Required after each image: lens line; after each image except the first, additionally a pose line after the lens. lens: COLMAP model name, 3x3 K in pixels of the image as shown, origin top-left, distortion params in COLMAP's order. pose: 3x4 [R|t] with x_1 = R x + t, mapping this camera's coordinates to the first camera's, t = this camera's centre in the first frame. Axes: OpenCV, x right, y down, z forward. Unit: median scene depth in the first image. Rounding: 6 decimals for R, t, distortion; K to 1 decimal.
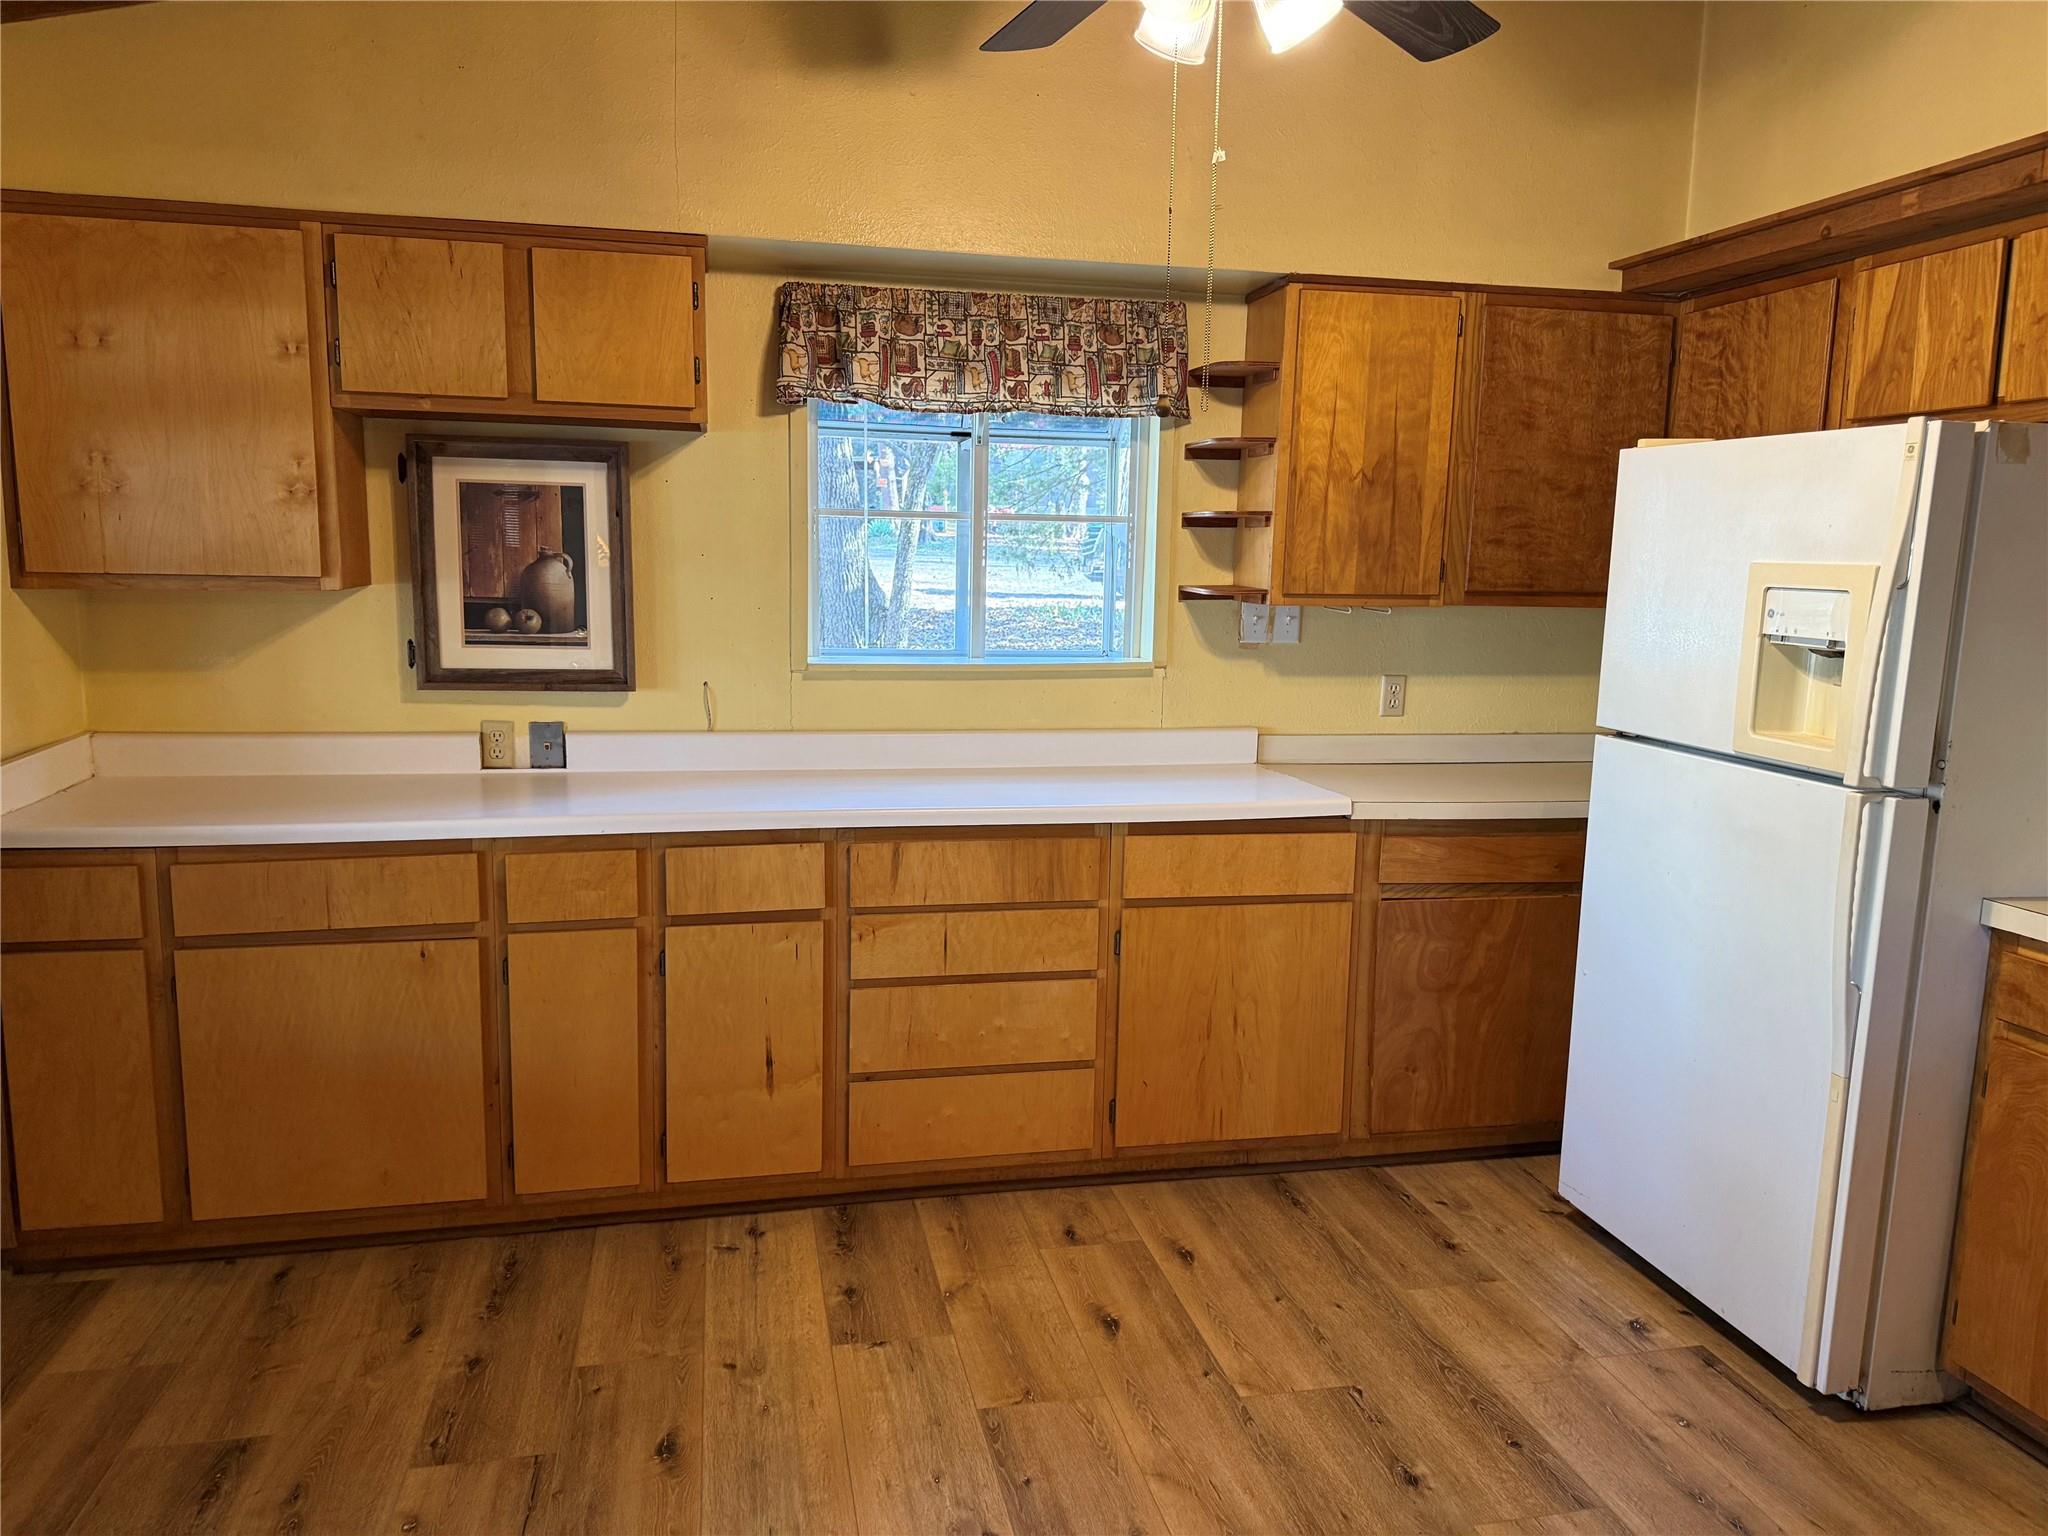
lens RADIAL K [[1440.1, 0, 1029.0], [0, 1440.1, 771.5], [0, 0, 1]] dist [0.115806, -0.164567]
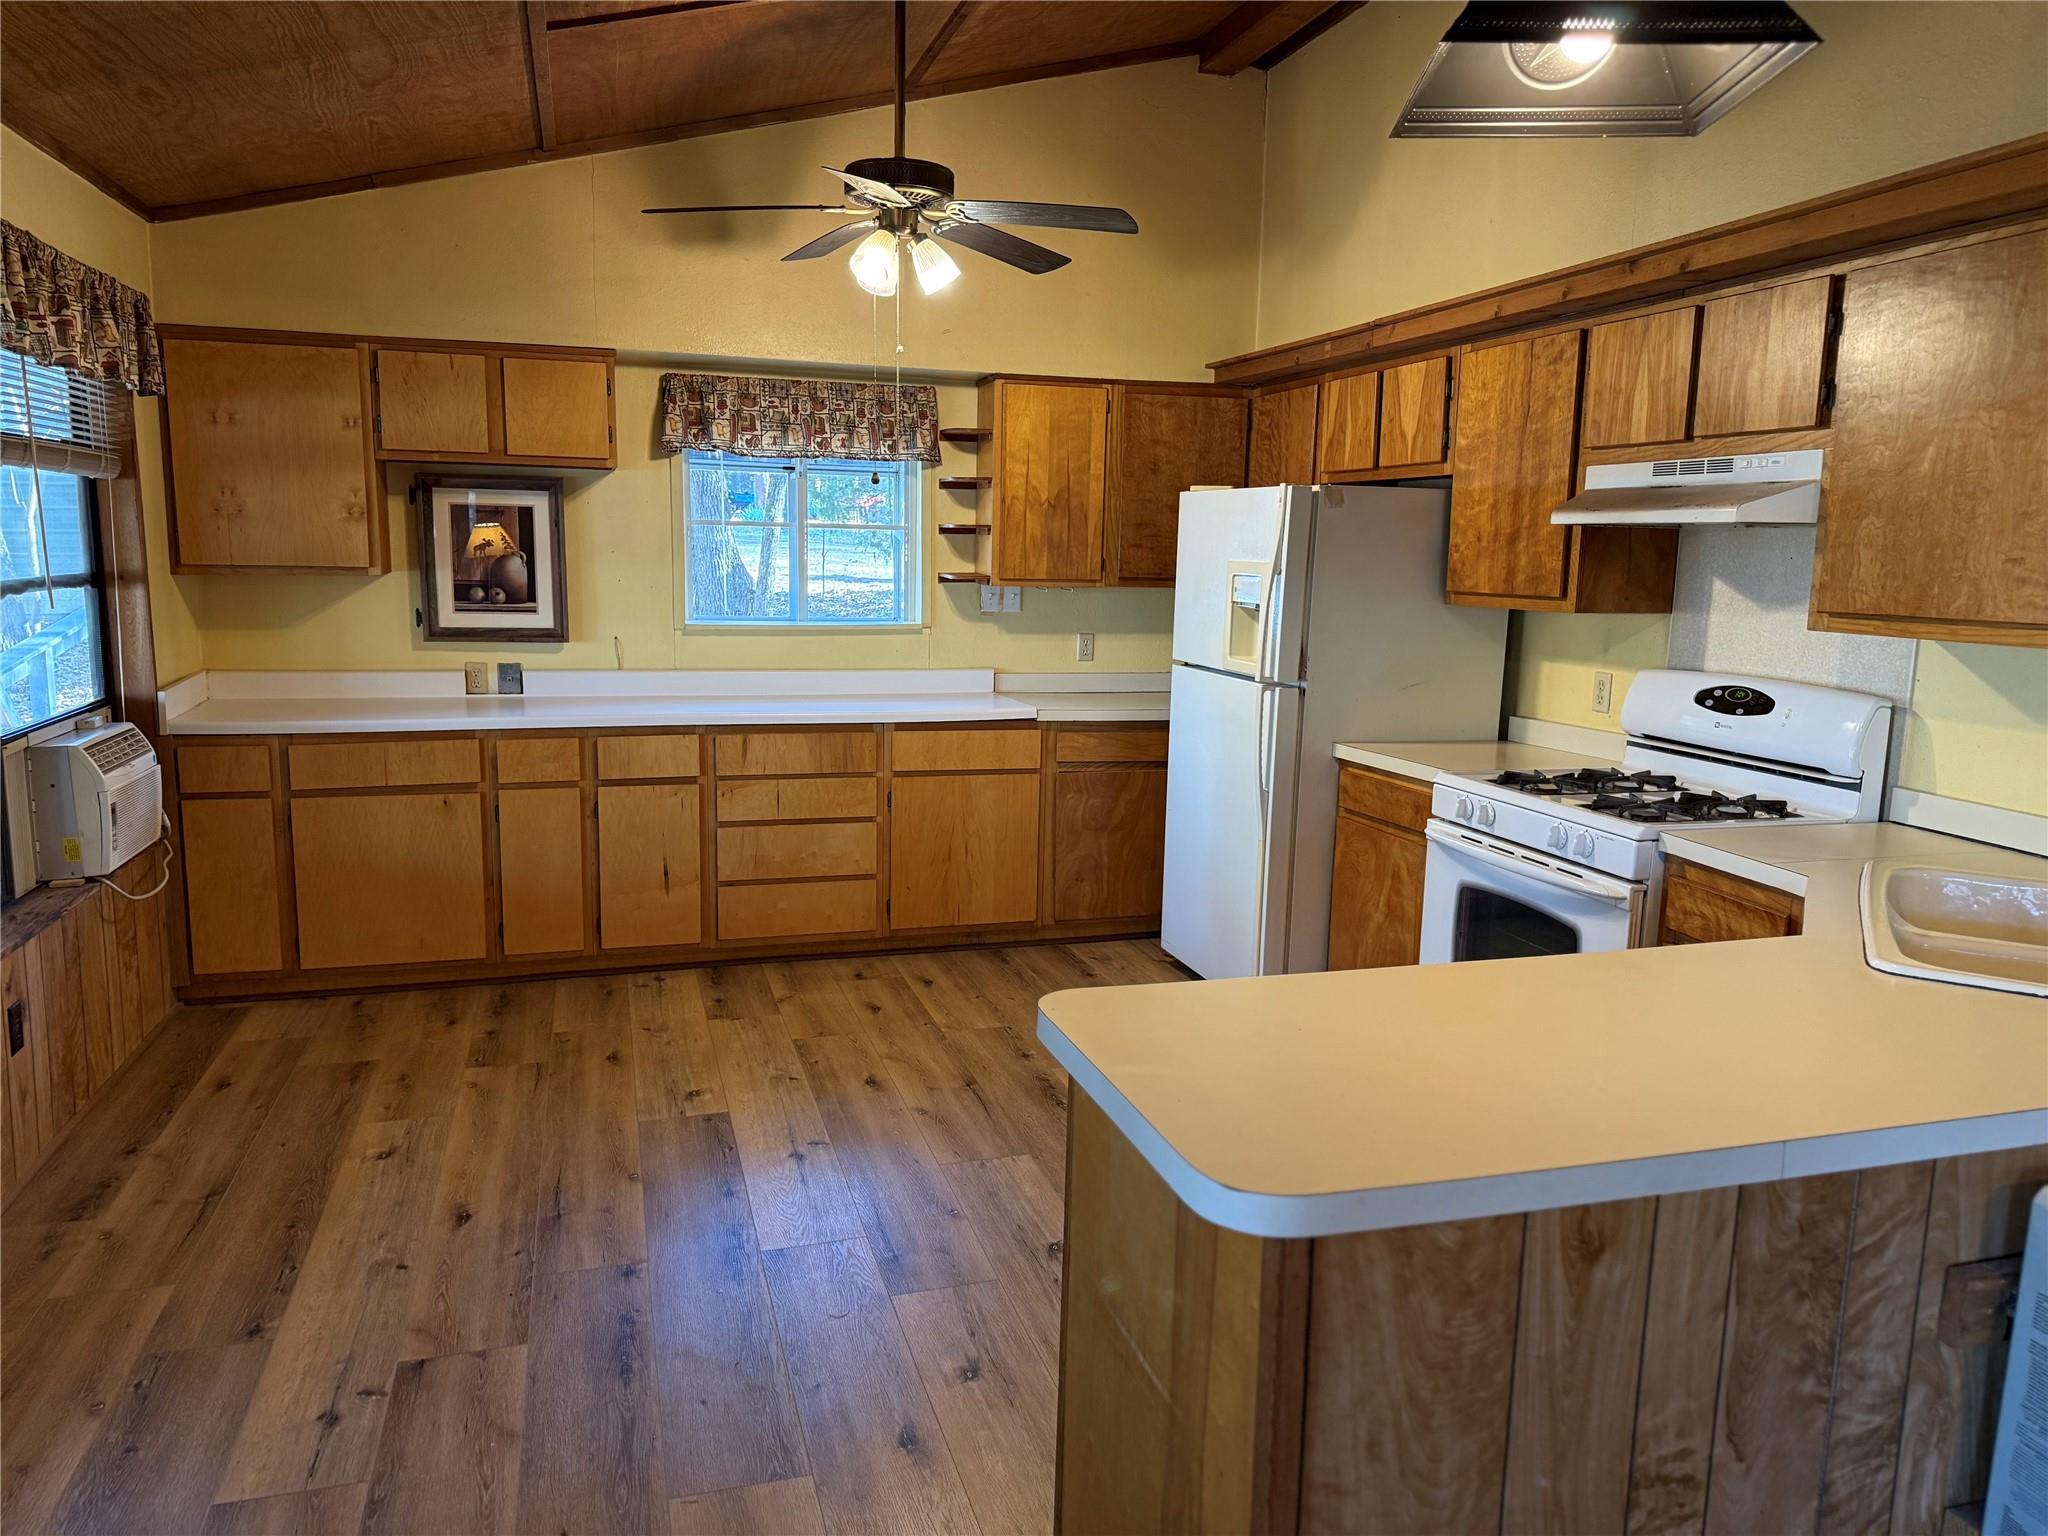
lens RADIAL K [[1447.9, 0, 1032.3], [0, 1447.9, 784.7], [0, 0, 1]] dist [0.146575, -0.283397]
pose [[0.996758, -0.012998, 0.079401, 0.089576], [0.011663, 0.999783, 0.017250, 0.075326], [-0.079608, -0.016268, 0.996693, -0.587024]]
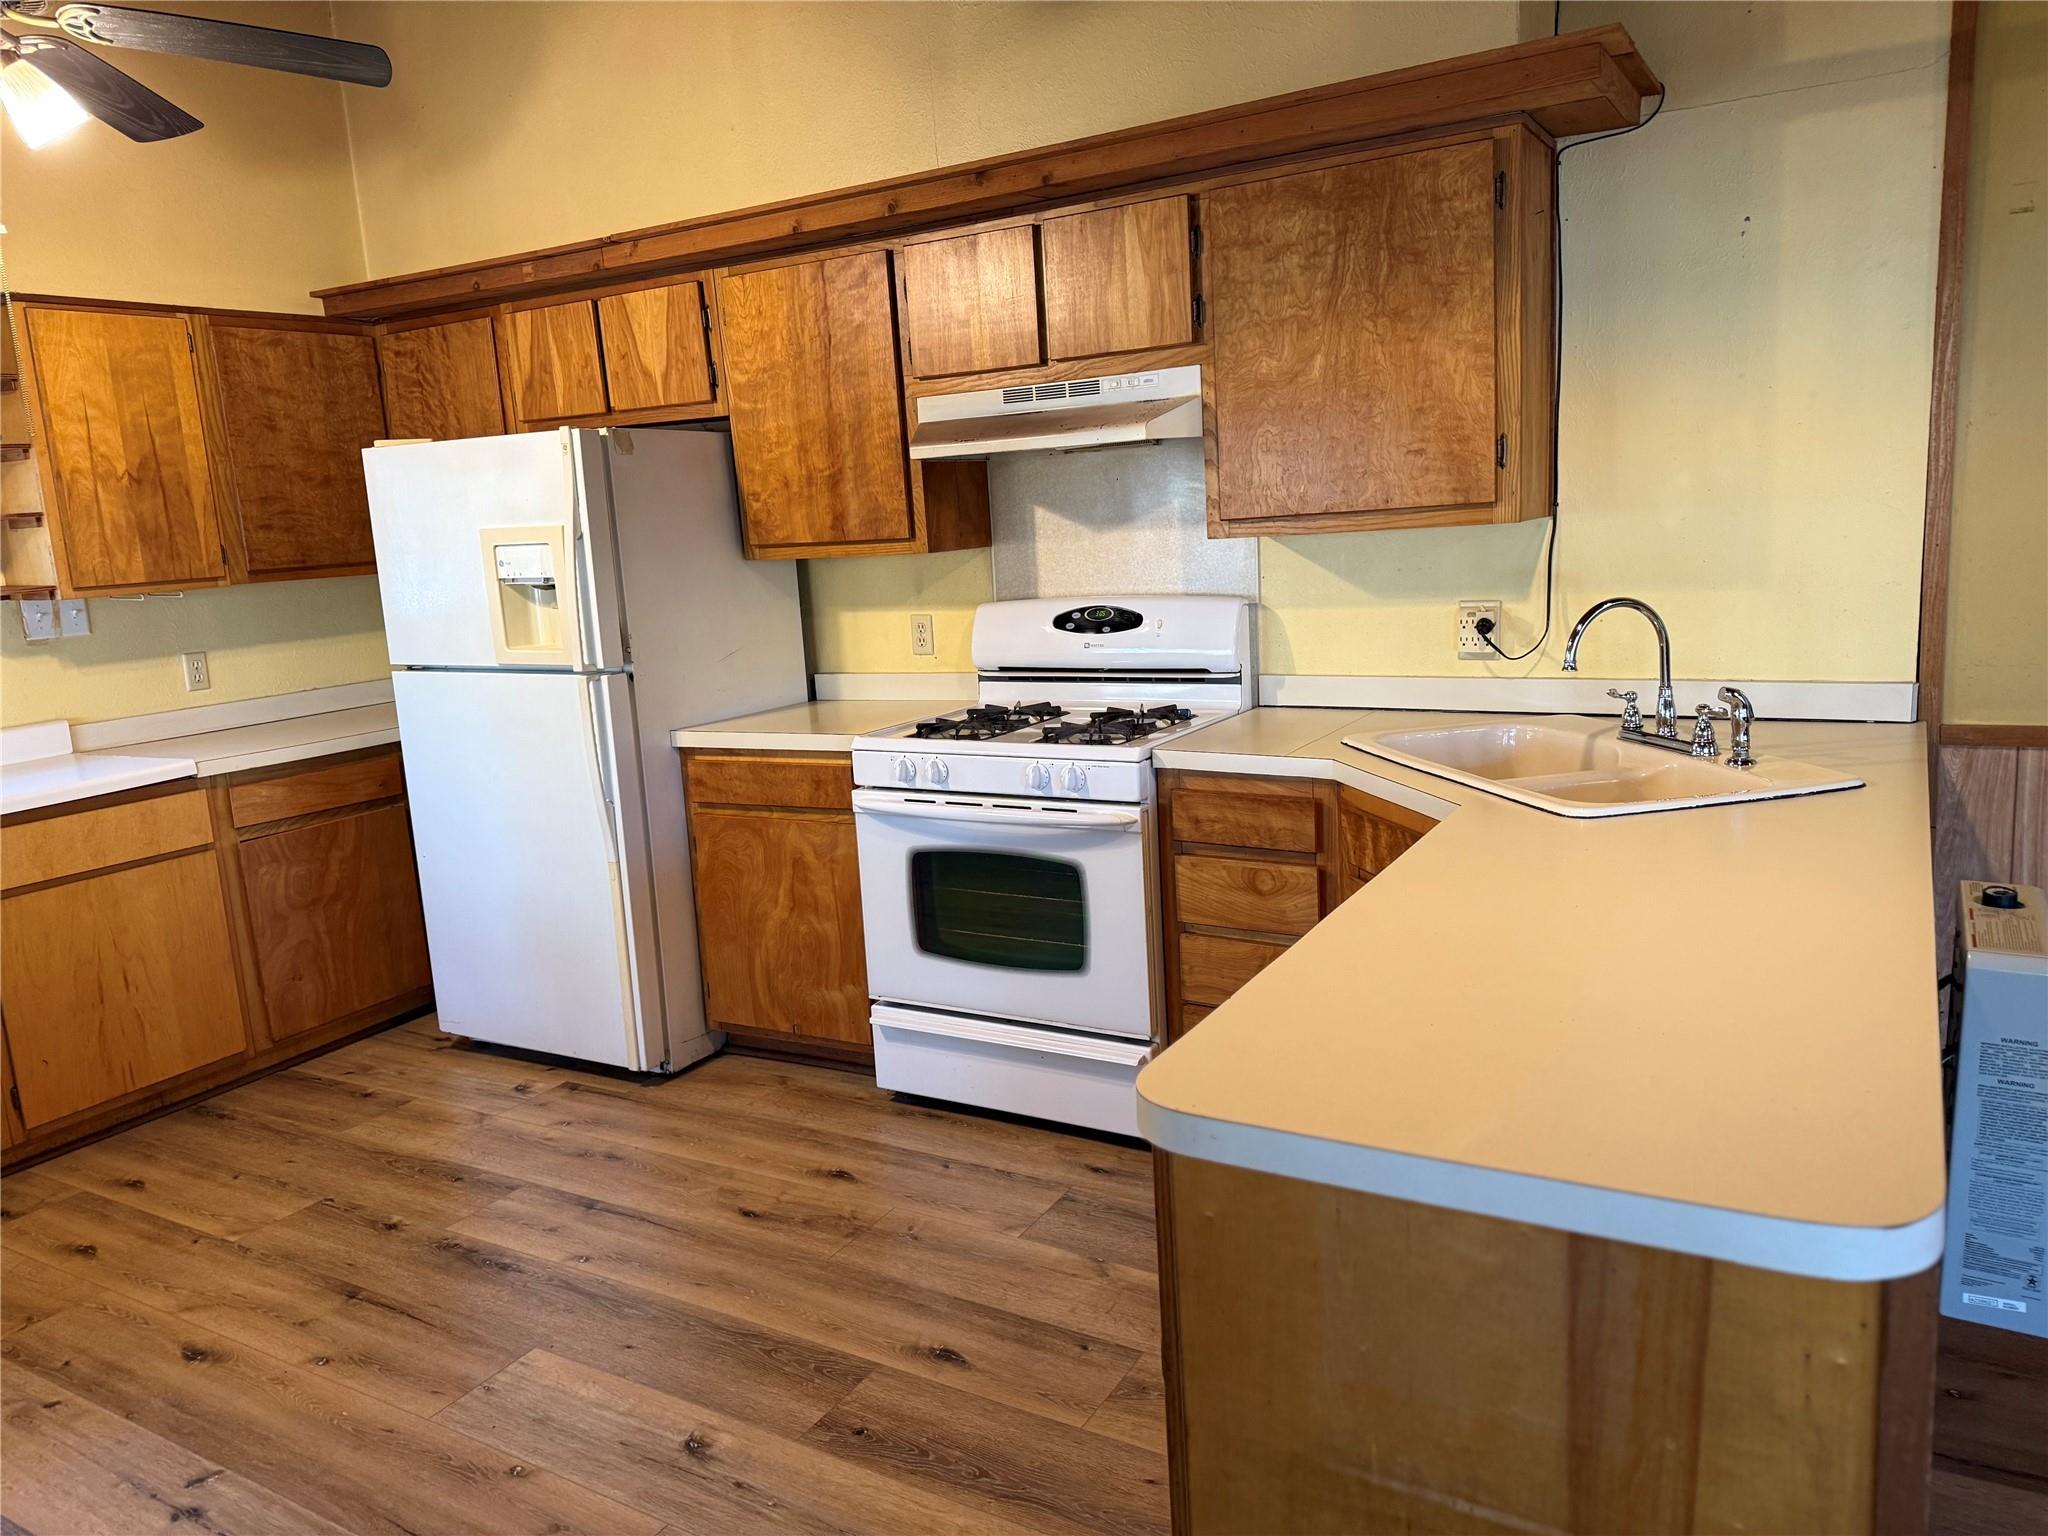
lens RADIAL K [[1440.1, 0, 1029.0], [0, 1440.1, 771.5], [0, 0, 1]] dist [0.115806, -0.164567]
pose [[0.675766, -0.192911, 0.711425, -0.154485], [0.181468, 0.978981, 0.093090, 0.039321], [-0.714430, 0.066194, 0.696569, -0.267571]]
